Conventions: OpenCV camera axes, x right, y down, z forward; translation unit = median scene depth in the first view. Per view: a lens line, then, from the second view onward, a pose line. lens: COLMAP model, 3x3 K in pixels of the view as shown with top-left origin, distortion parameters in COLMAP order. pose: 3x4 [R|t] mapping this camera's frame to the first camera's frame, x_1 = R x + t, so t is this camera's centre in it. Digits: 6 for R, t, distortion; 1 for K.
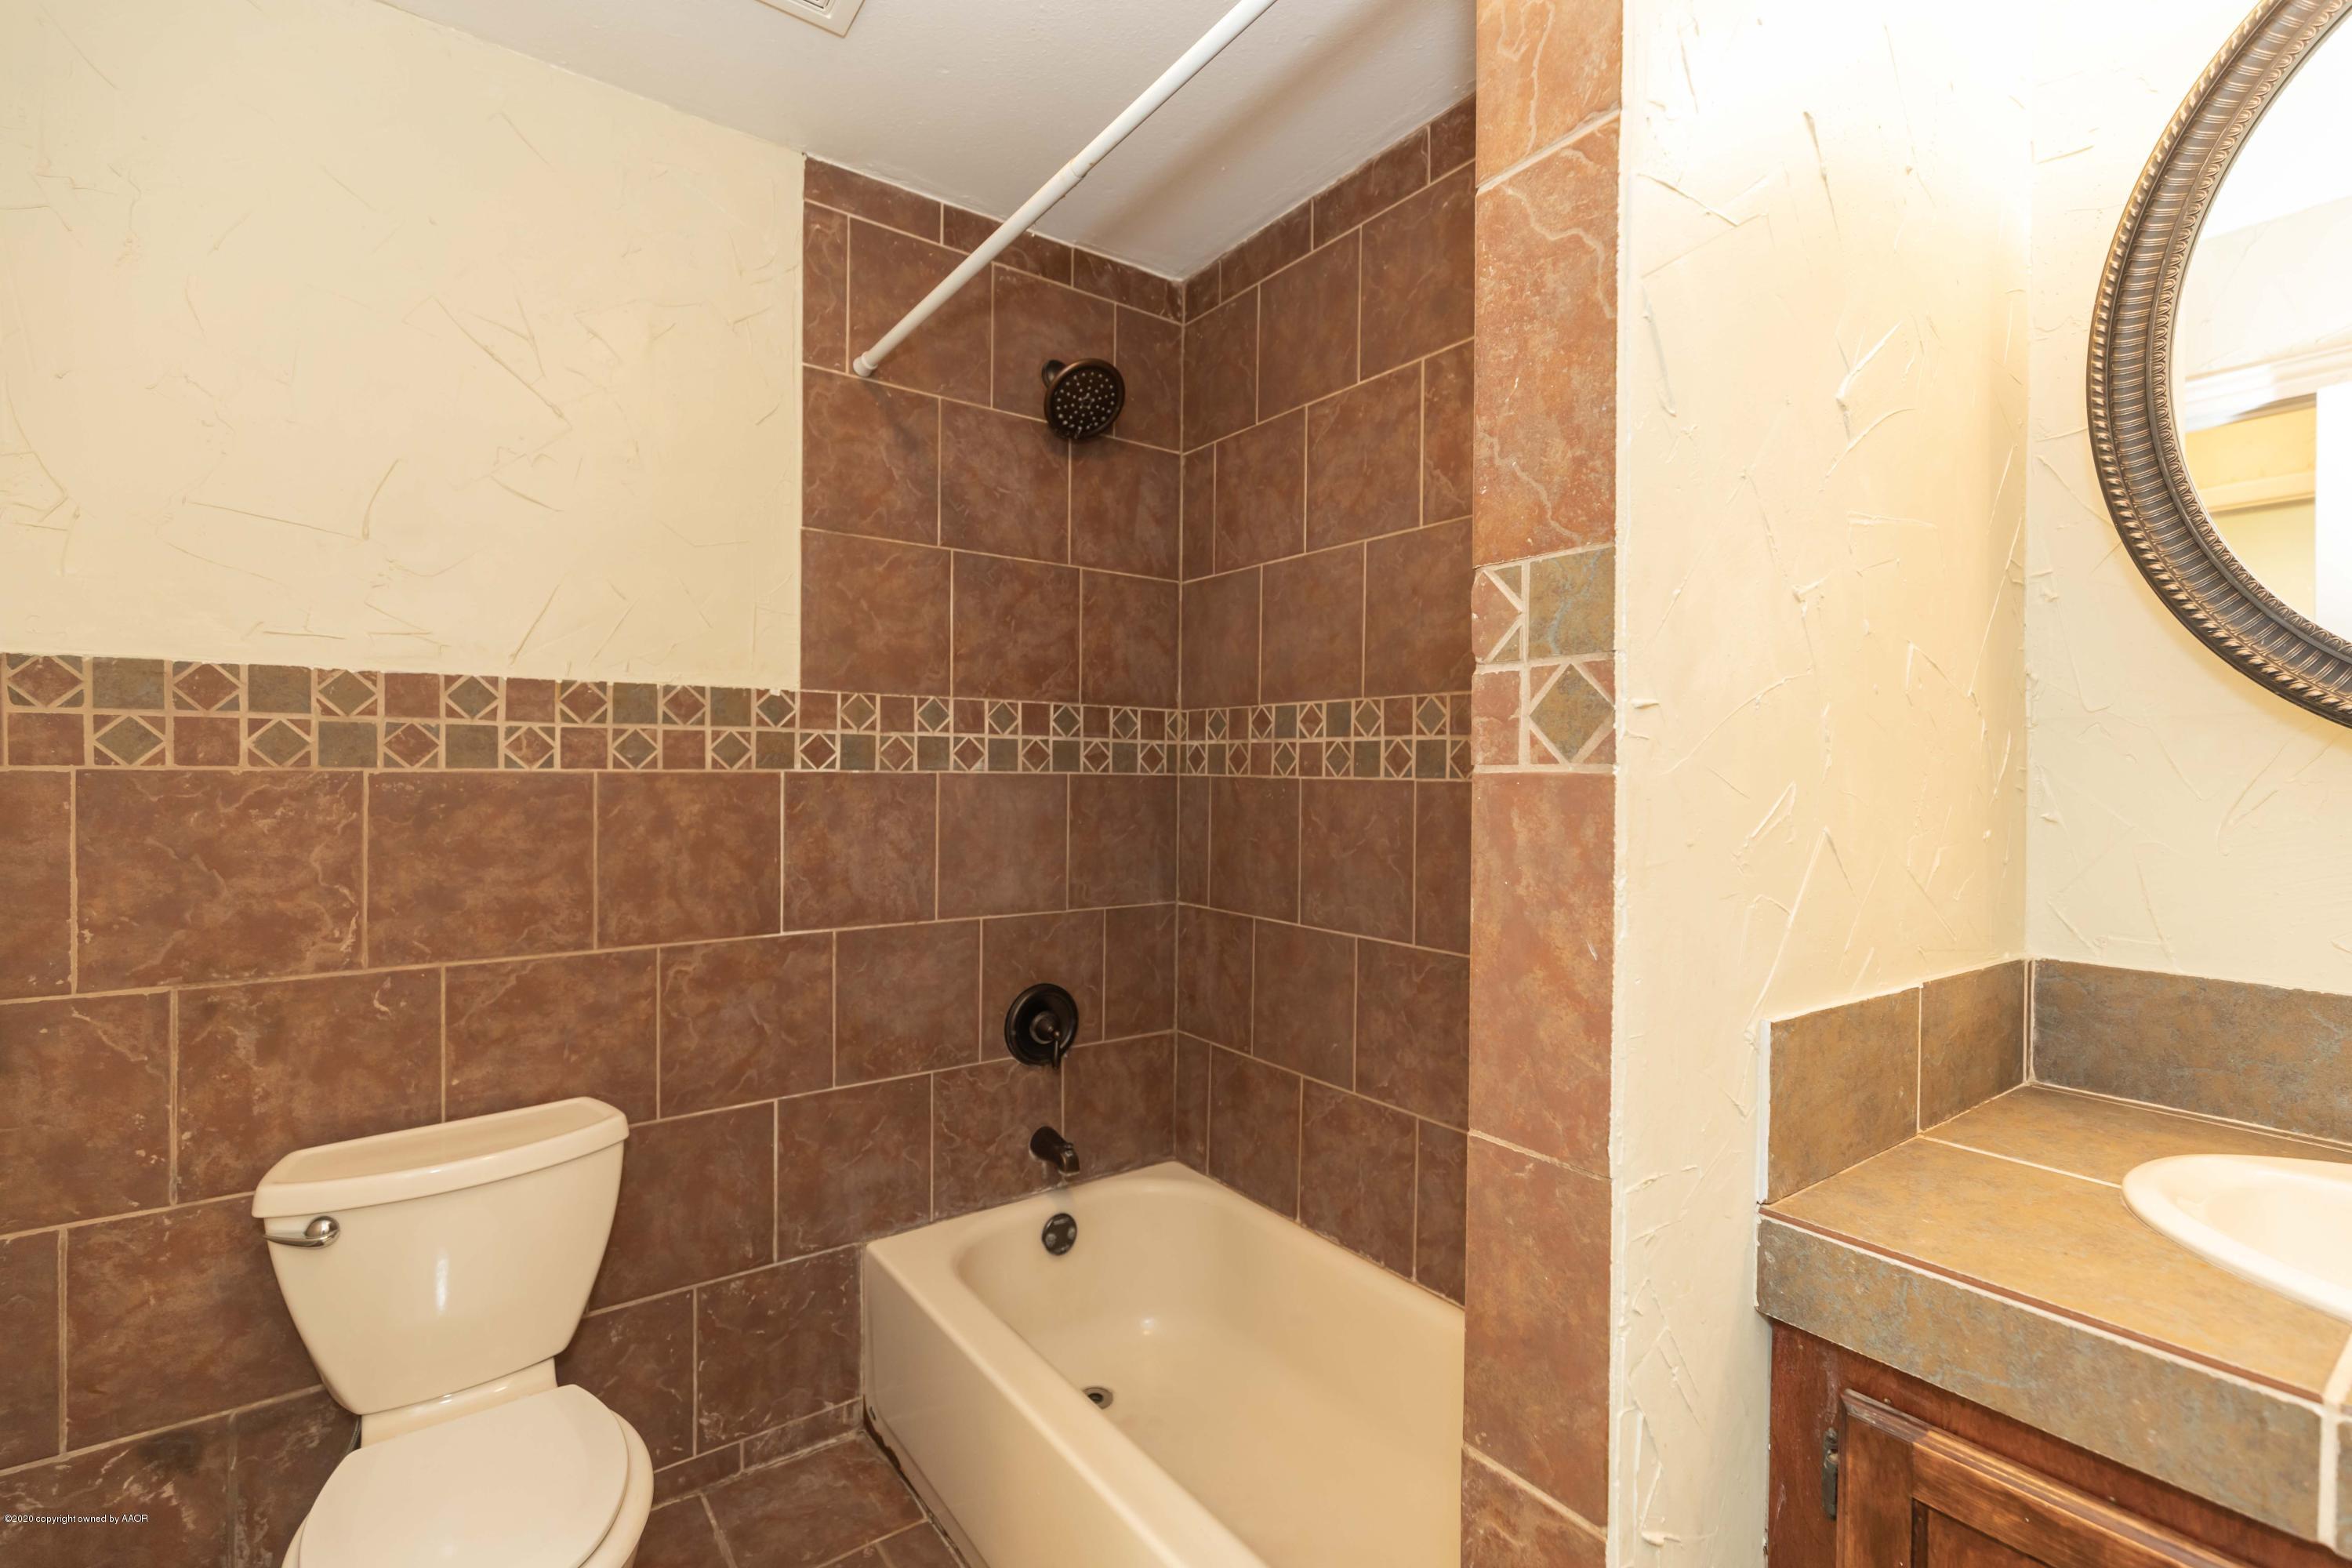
lens RADIAL K [[1041.1, 0, 1180.2], [0, 1041.1, 778.2], [0, 0, 1]] dist [0.000927, -0.001704]
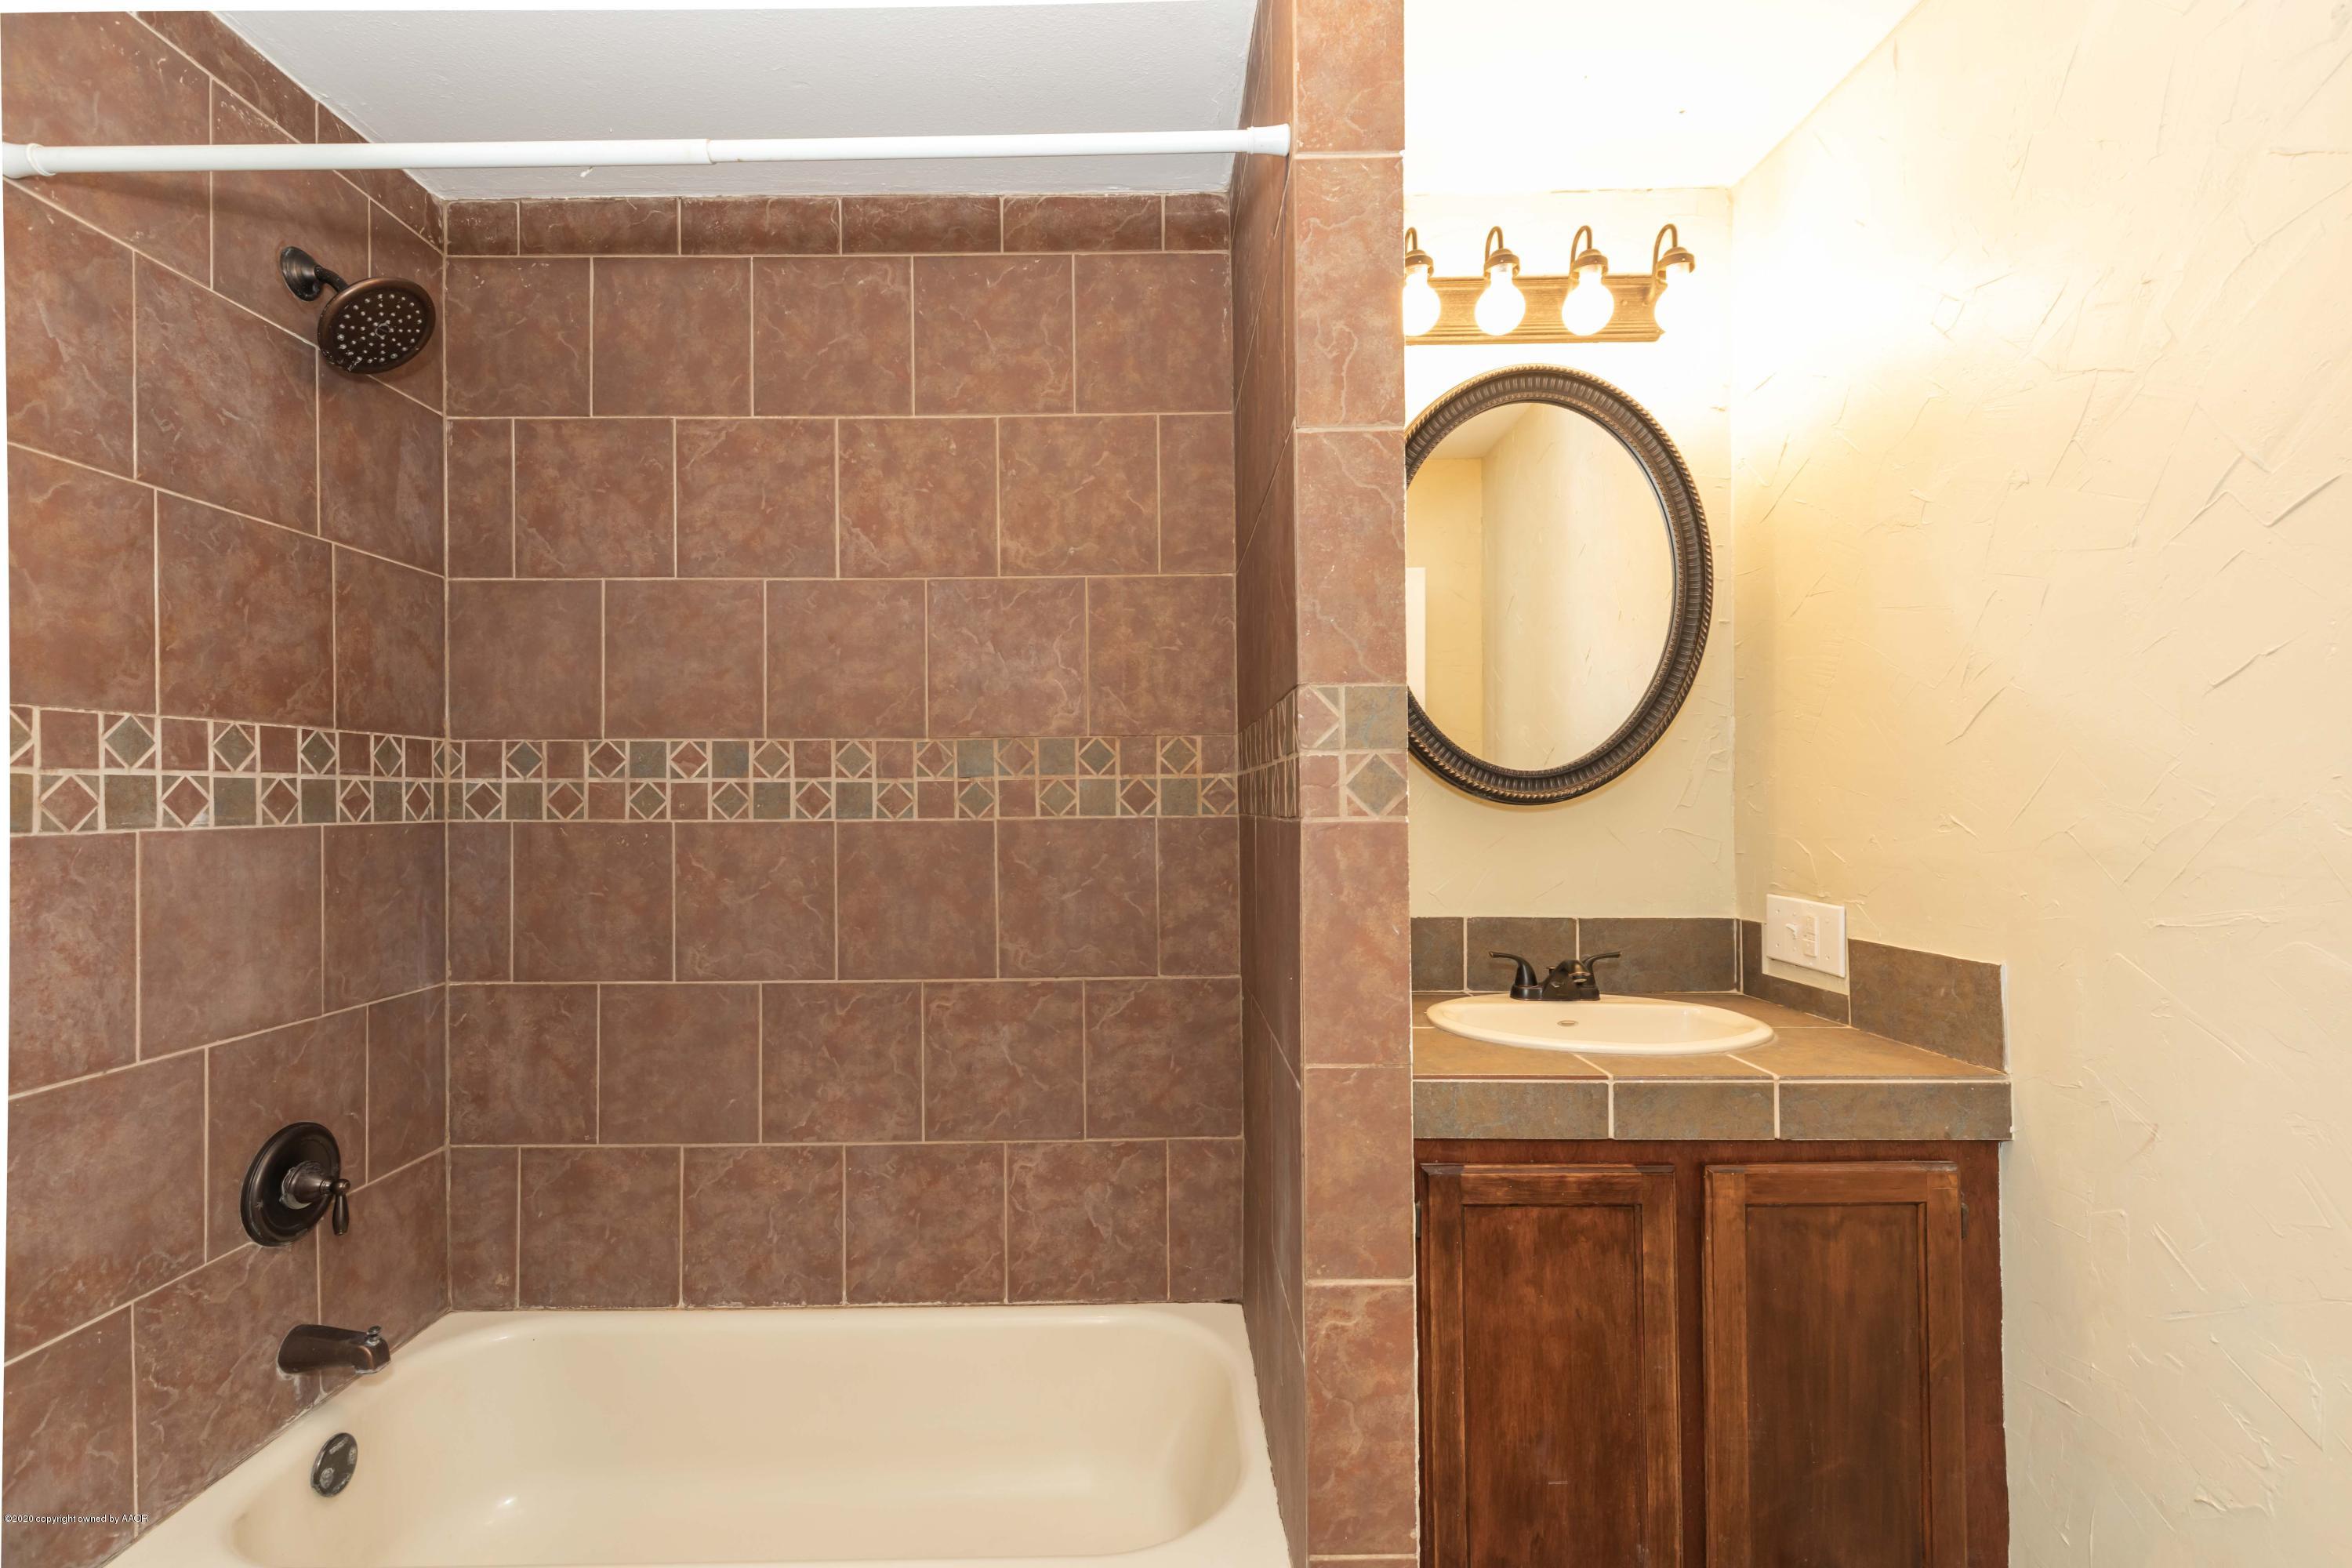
lens RADIAL K [[1041.1, 0, 1181.4], [0, 1041.1, 789.0], [0, 0, 1]] dist [0.000927, -0.001704]
pose [[0.585629, -0.006865, 0.810550, -0.378191], [0.016776, 0.999853, -0.003653, -0.018678], [-0.810405, 0.015737, 0.585658, 0.102967]]
